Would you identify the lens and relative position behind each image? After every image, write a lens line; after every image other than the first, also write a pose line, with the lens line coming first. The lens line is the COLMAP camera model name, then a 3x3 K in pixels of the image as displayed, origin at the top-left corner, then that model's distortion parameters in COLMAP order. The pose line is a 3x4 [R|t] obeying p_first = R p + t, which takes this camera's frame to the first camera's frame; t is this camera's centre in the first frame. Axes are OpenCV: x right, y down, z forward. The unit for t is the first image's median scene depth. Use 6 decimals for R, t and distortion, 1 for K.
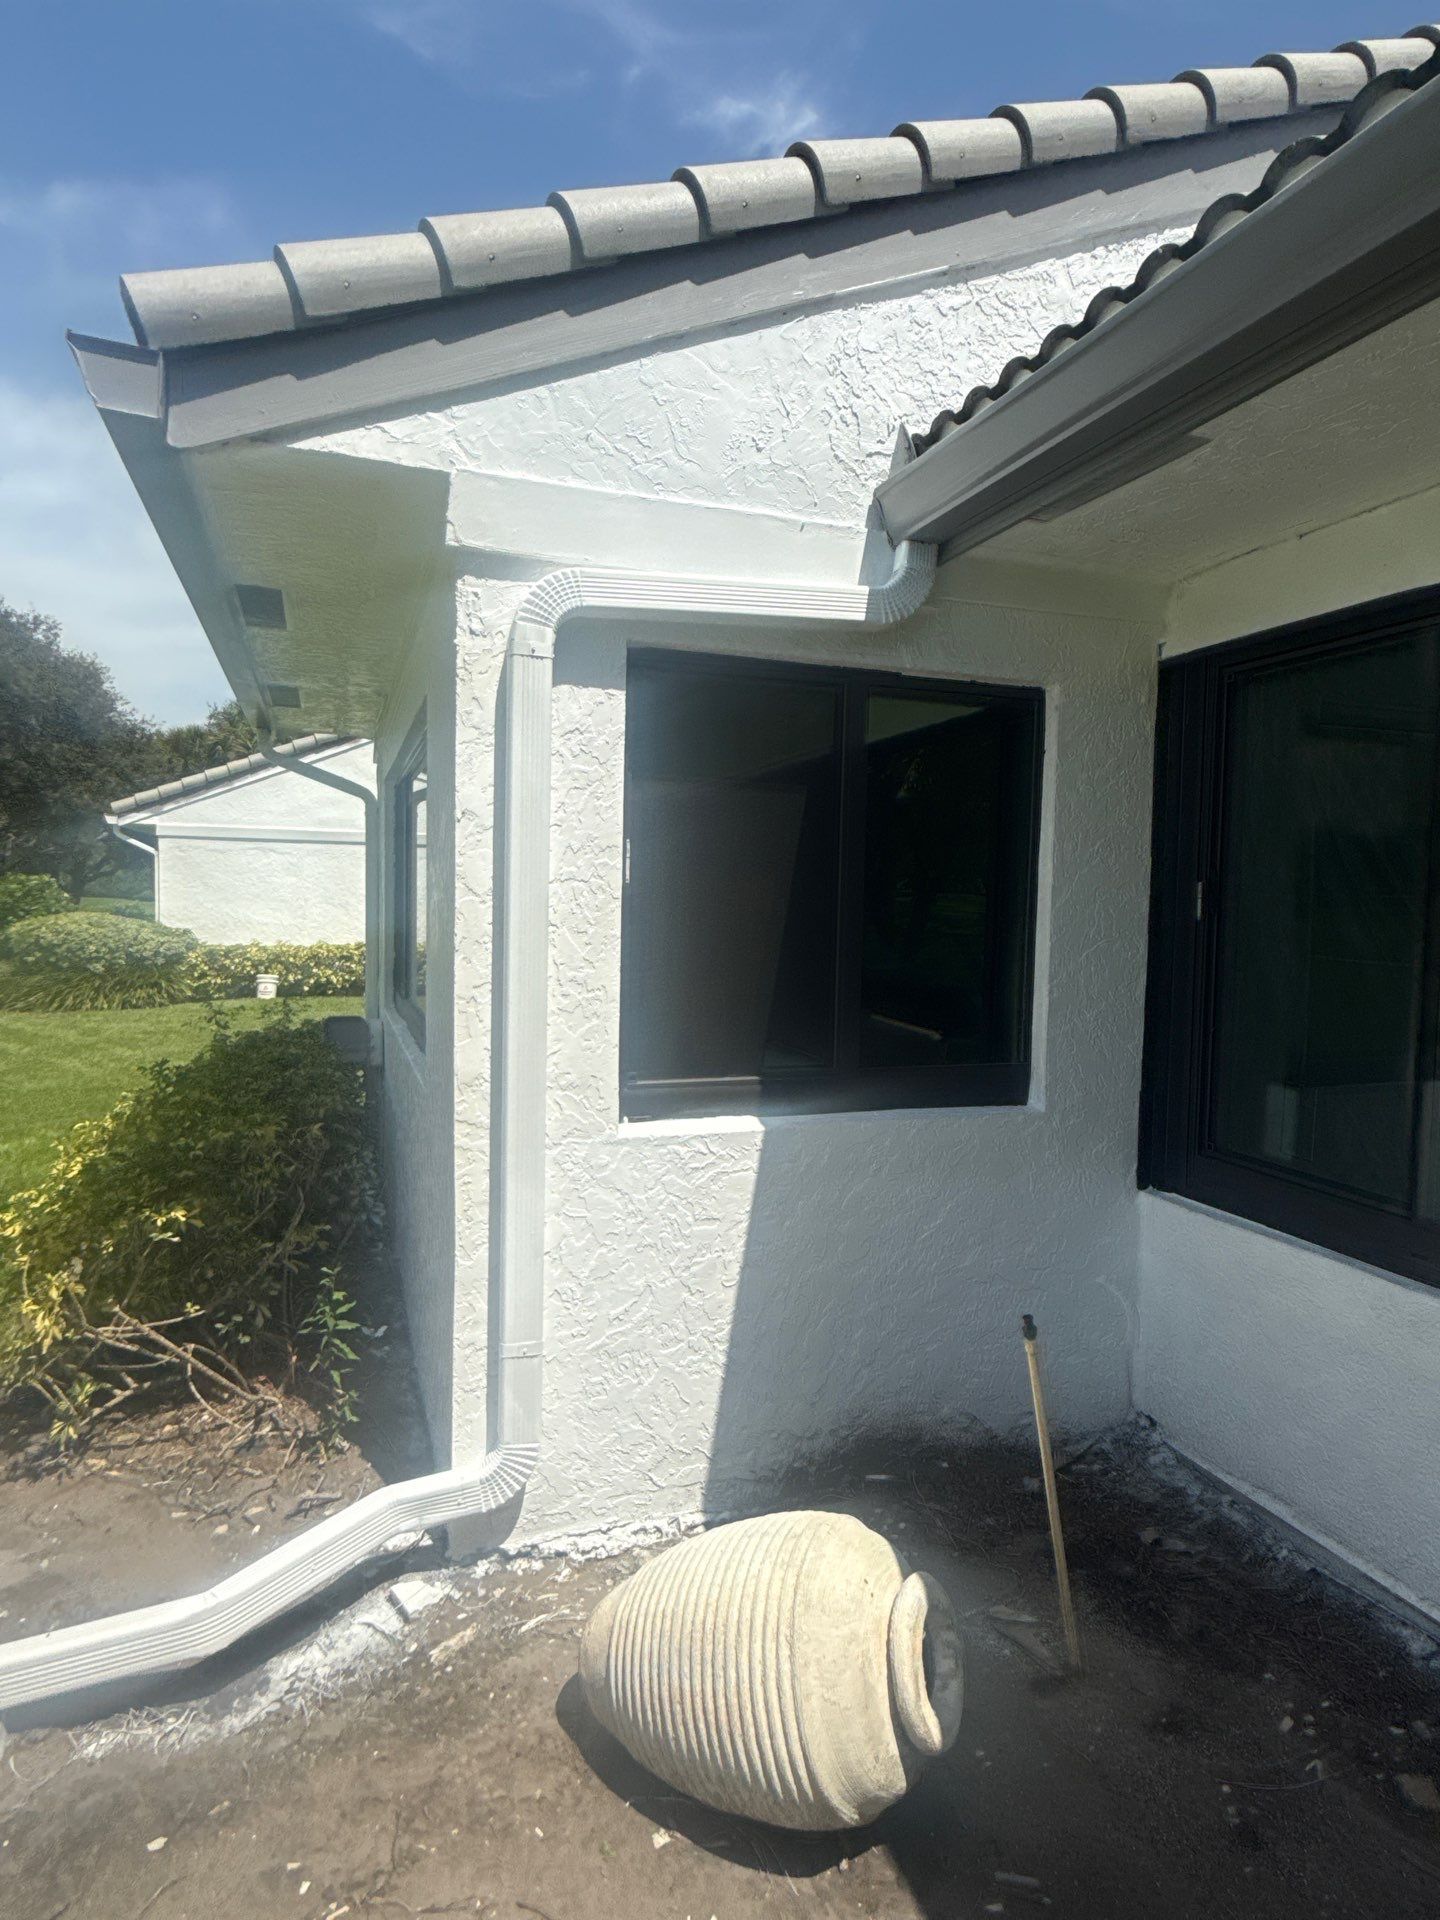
lens RADIAL K [[1079.7, 0, 722.1], [0, 1079.7, 964.2], [0, 0, 1]] dist [0.002634, 0.001585]
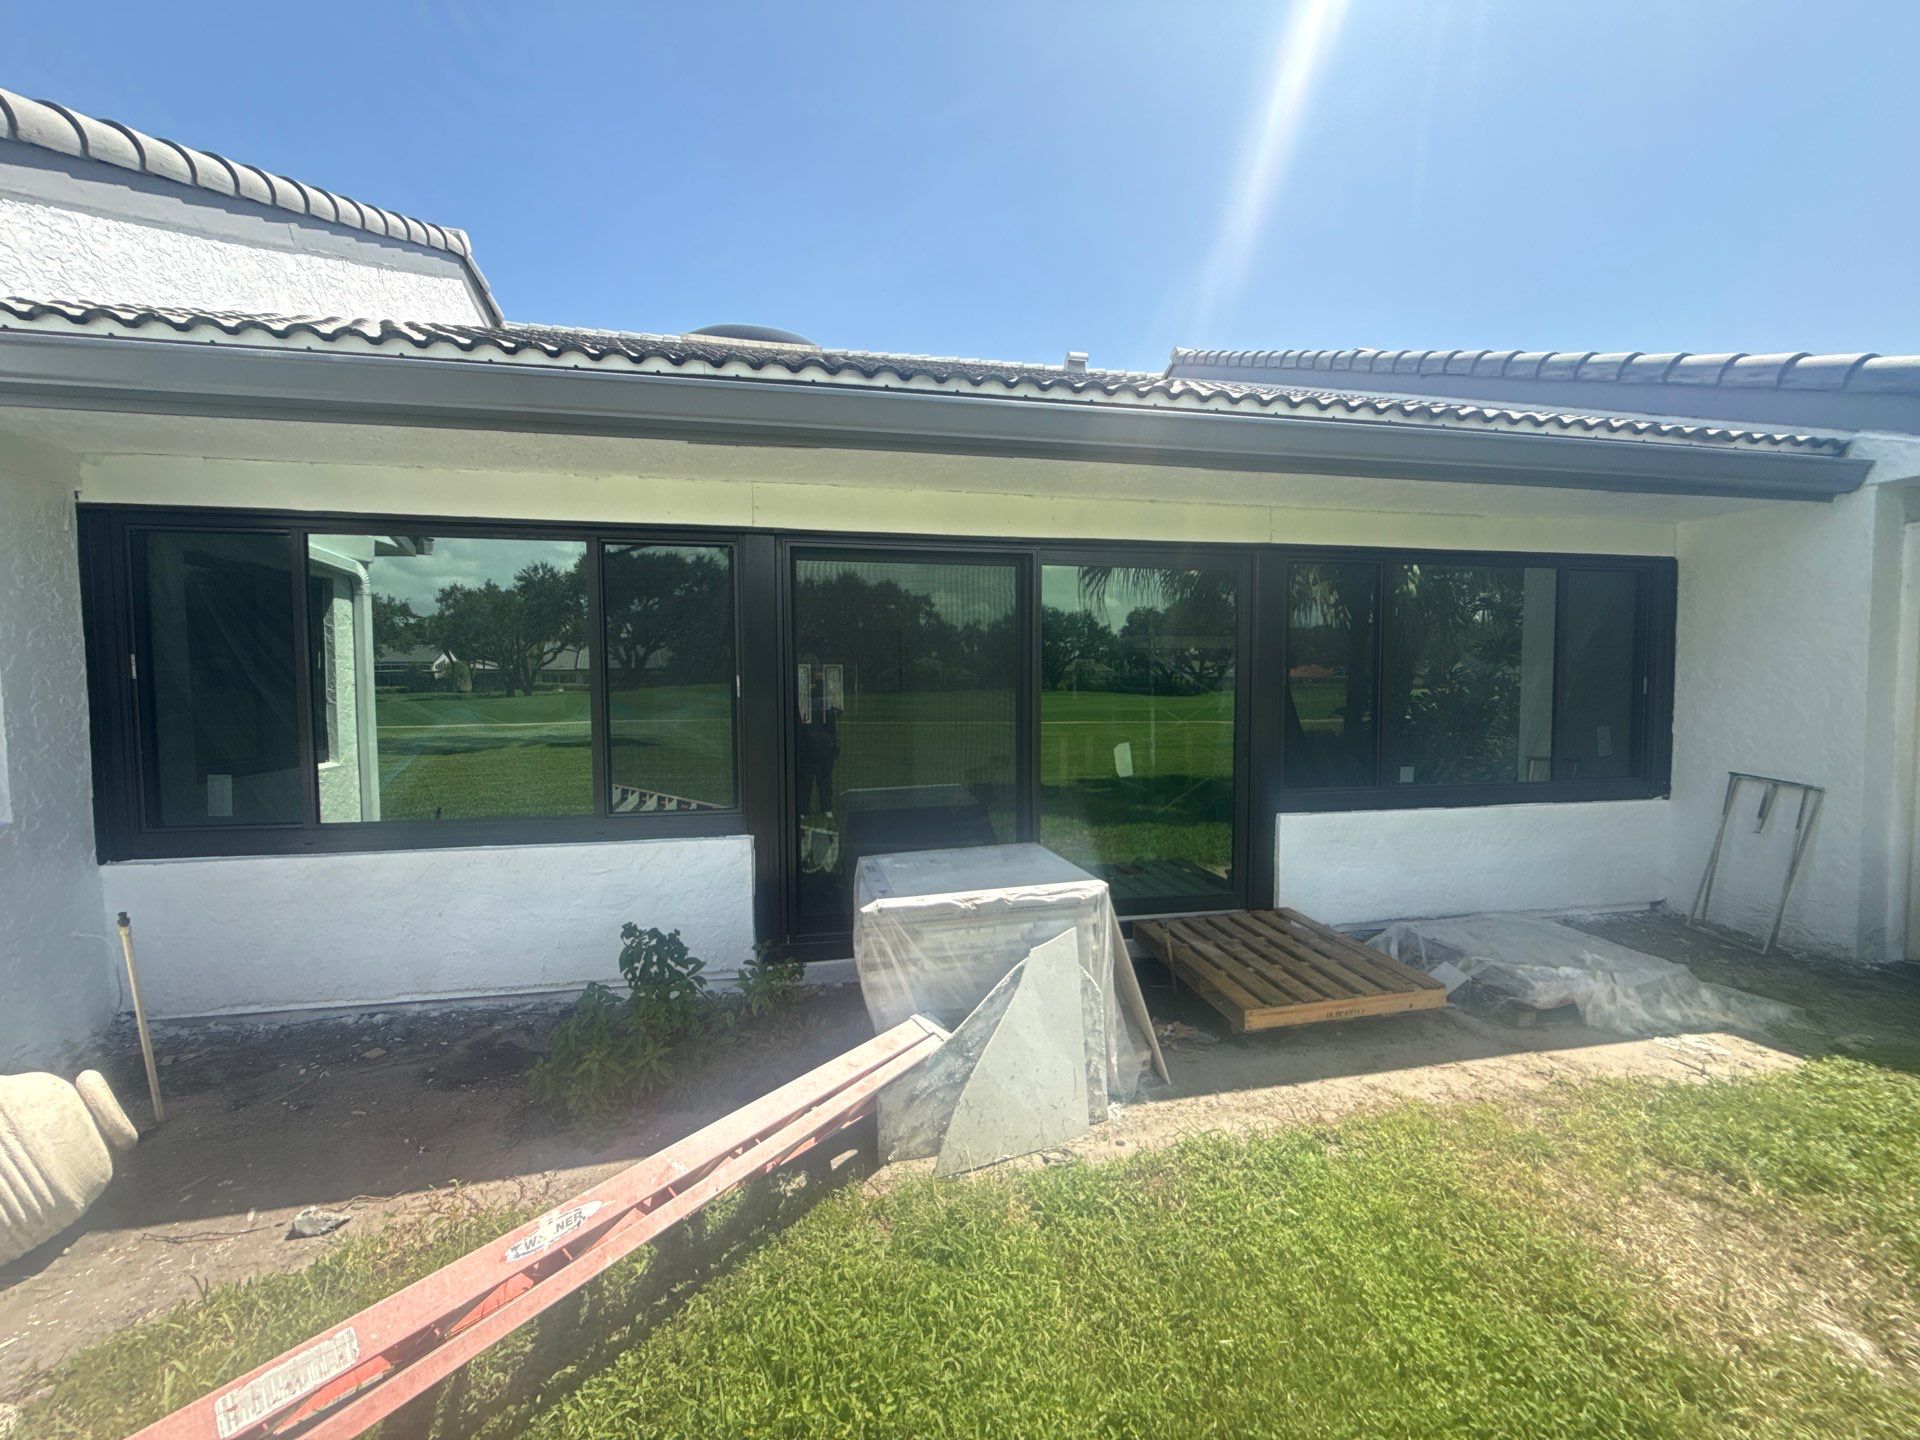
lens RADIAL K [[758.5, 0, 965.6], [0, 758.5, 717.6], [0, 0, 1]] dist [0.001415, 0.000084]
pose [[0.159902, -0.069897, 0.984655, -0.472361], [0.060722, 0.996297, 0.060862, 0.021086], [-0.985263, 0.050058, 0.163554, -0.366431]]
